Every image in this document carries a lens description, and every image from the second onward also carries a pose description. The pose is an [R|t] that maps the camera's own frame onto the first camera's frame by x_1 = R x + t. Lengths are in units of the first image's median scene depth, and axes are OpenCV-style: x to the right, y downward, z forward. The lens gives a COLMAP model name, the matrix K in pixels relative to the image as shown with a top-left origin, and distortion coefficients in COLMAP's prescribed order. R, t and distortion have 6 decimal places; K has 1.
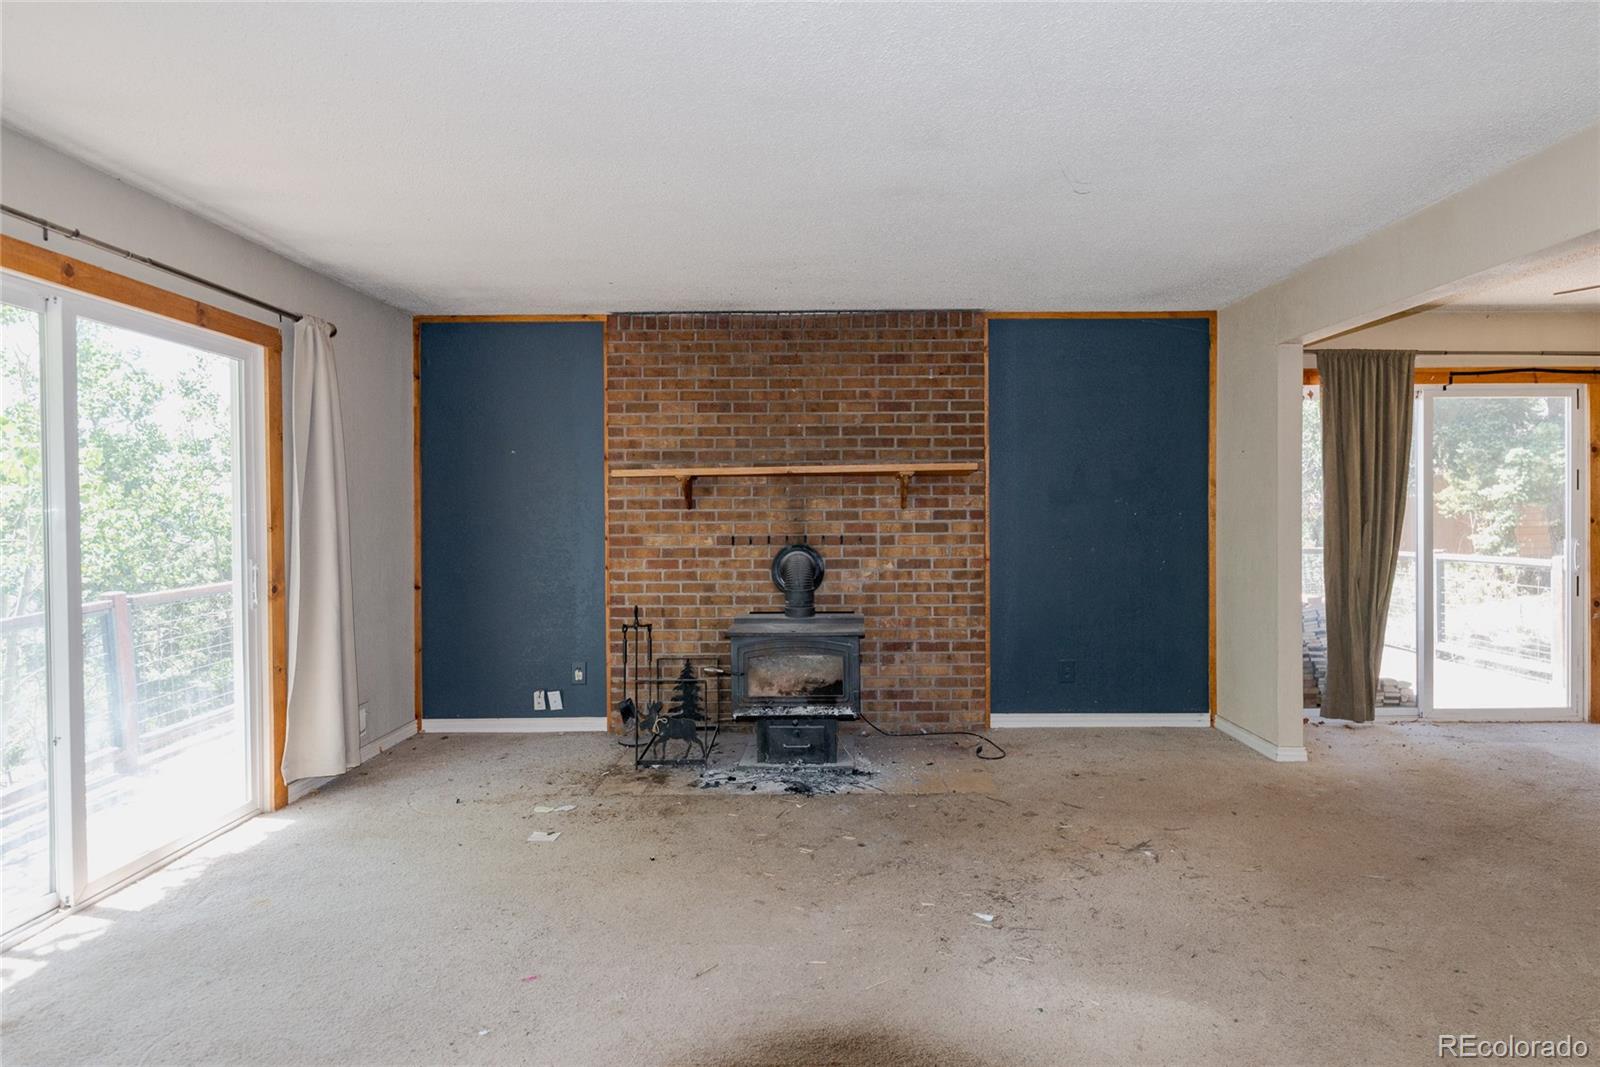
lens RADIAL K [[806.3, 0, 784.1], [0, 806.3, 523.2], [0, 0, 1]] dist [0.002711, 0.001319]
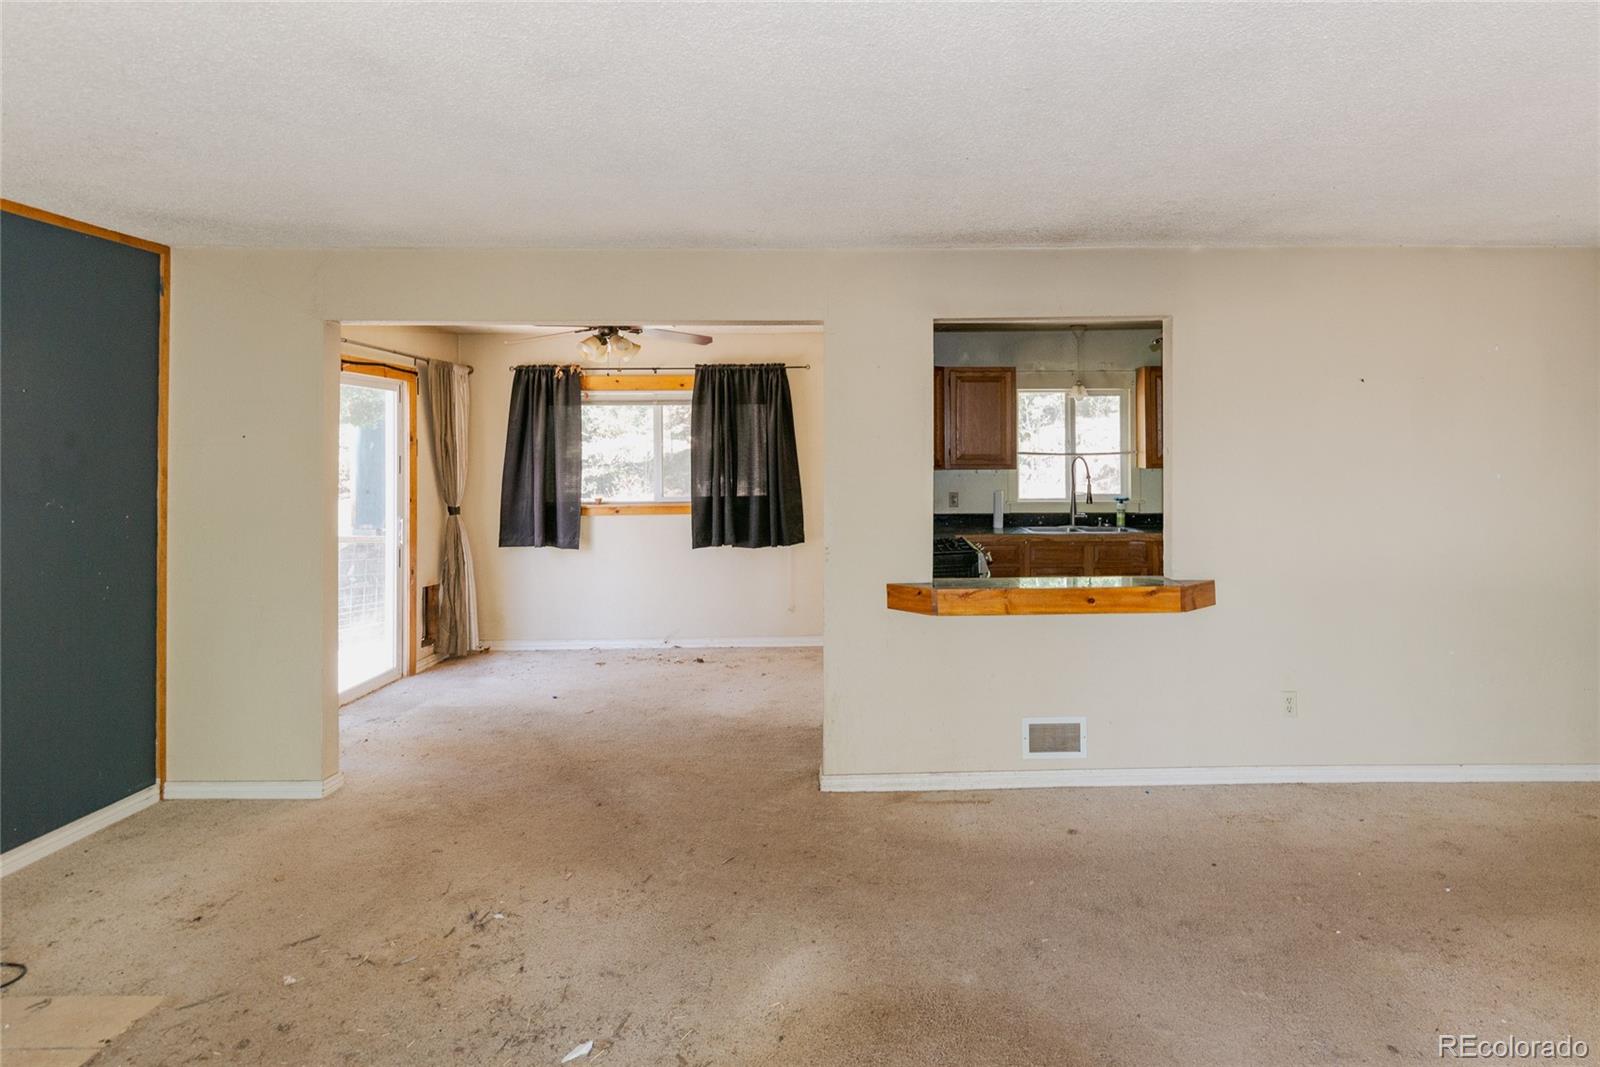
lens RADIAL K [[929.7, 0, 874.0], [0, 929.7, 438.9], [0, 0, 1]] dist [0.003912, 0.001821]
pose [[0.005557, 0.023171, 0.999716, -0.436271], [0.022716, 0.999471, -0.023292, -0.059814], [-0.999727, 0.022839, 0.005028, 0.432952]]
